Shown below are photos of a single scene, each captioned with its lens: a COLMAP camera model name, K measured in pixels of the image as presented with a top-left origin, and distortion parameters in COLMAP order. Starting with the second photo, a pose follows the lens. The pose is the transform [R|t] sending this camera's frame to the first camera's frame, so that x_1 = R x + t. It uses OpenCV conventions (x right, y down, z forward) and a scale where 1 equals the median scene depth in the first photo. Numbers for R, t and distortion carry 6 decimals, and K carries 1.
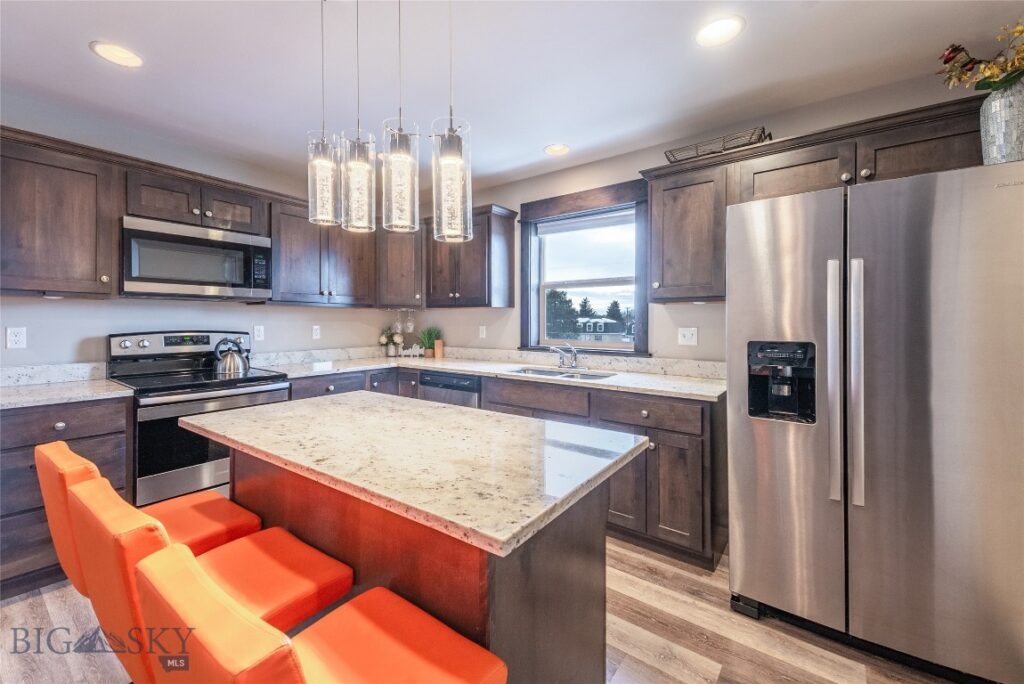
lens RADIAL K [[424.6, 0, 500.7], [0, 424.6, 324.9], [0, 0, 1]] dist [0.001153, 0.000033]
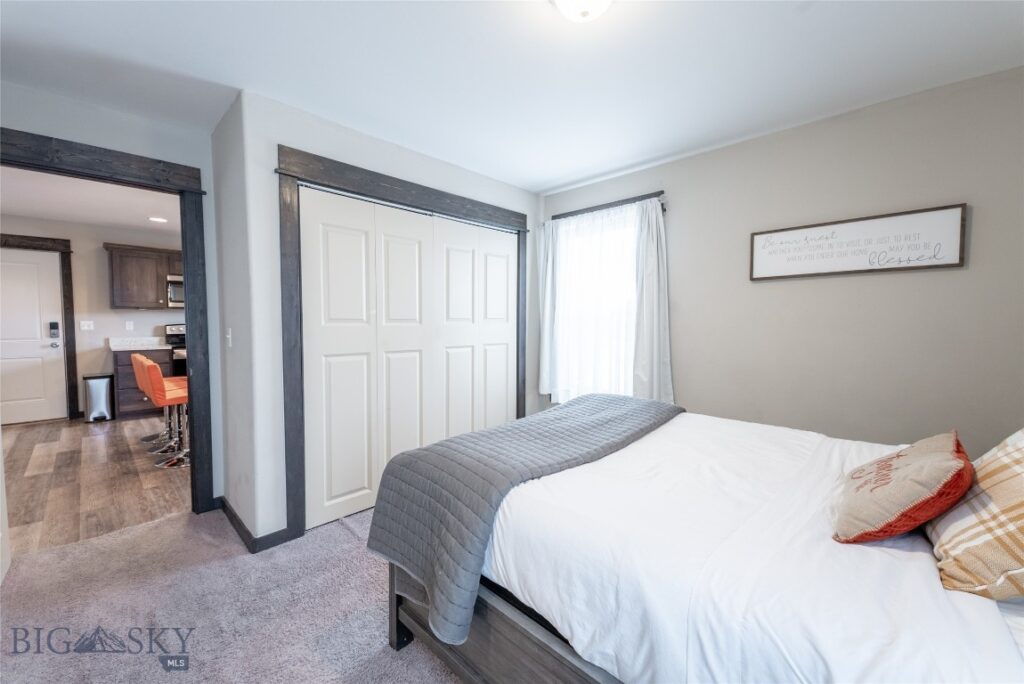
lens RADIAL K [[402.9, 0, 512.0], [0, 402.9, 342.0], [0, 0, 1]] dist [0.000222, 0.000030]
pose [[0.993053, 0.010290, -0.117218, 1.194410], [-0.005256, 0.999054, 0.043166, 0.011296], [0.117551, -0.042250, 0.992168, -0.948125]]
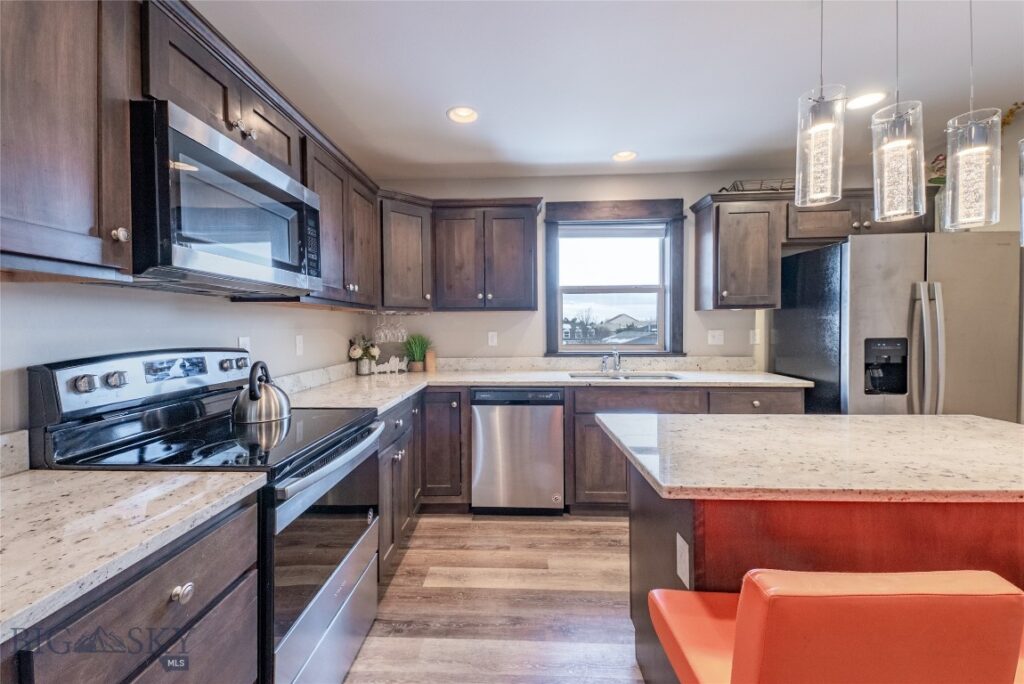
lens RADIAL K [[424.6, 0, 500.7], [0, 424.6, 324.9], [0, 0, 1]] dist [0.001153, 0.000033]
pose [[0.819388, -0.005782, 0.573210, -0.779083], [0.014358, 0.999842, -0.010439, -0.004307], [-0.573060, 0.016784, 0.819342, 0.384366]]
